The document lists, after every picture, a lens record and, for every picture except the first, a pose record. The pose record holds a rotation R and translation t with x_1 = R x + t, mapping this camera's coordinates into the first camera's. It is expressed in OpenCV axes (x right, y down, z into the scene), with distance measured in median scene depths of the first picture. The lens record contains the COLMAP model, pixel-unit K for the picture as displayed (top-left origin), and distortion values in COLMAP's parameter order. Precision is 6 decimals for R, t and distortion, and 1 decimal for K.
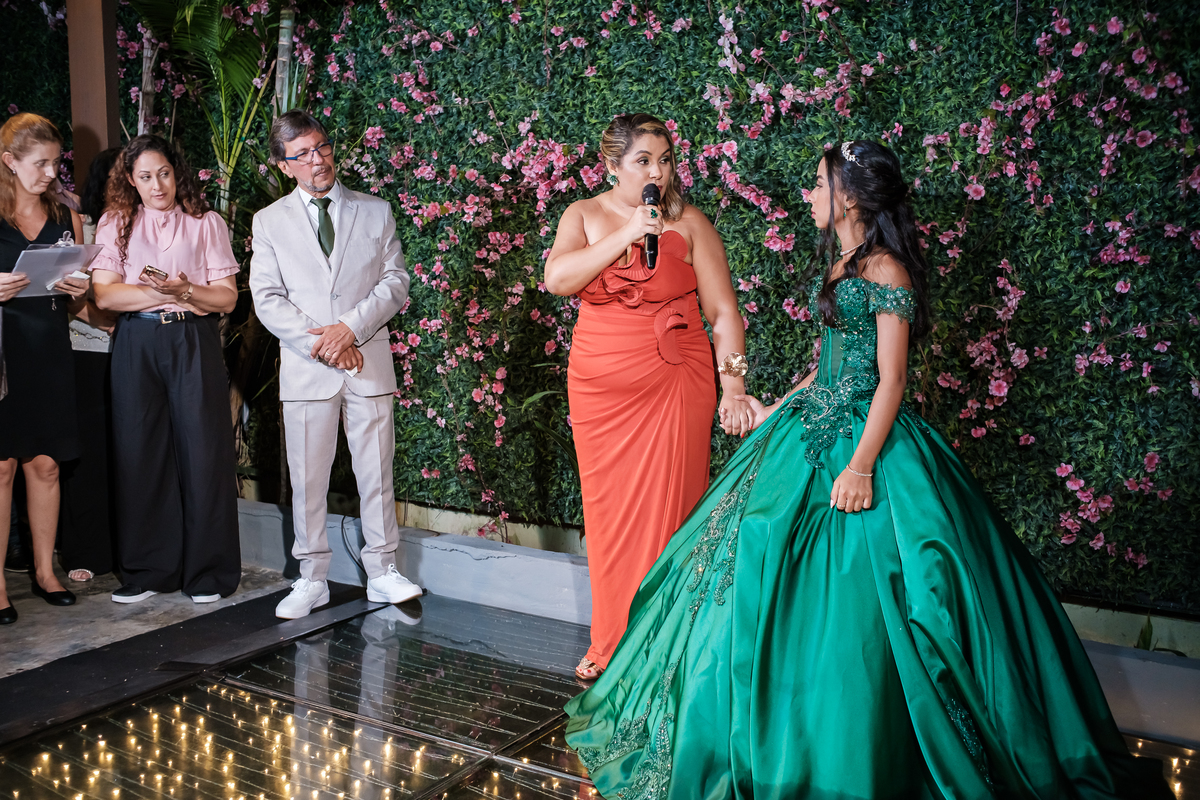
lens RADIAL K [[1249.7, 0, 598.4], [0, 1249.7, 406.9], [0, 0, 1]] dist [-0.117285, 0.220677]
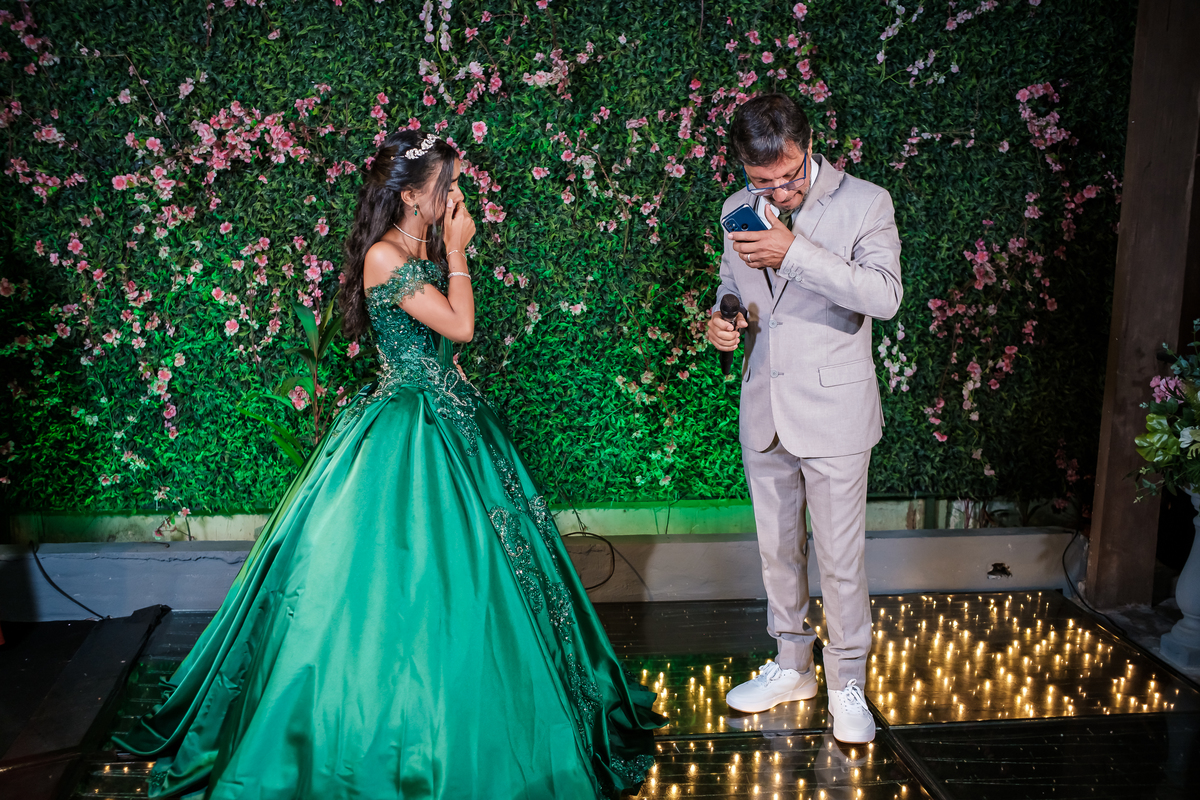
lens RADIAL K [[1246.1, 0, 597.3], [0, 1246.1, 405.8], [0, 0, 1]] dist [-0.117359, 0.222060]
pose [[0.783111, -0.120035, 0.610187, -0.452193], [0.074068, 0.992214, 0.100128, -0.070416], [-0.617455, -0.033216, 0.785905, 0.110036]]
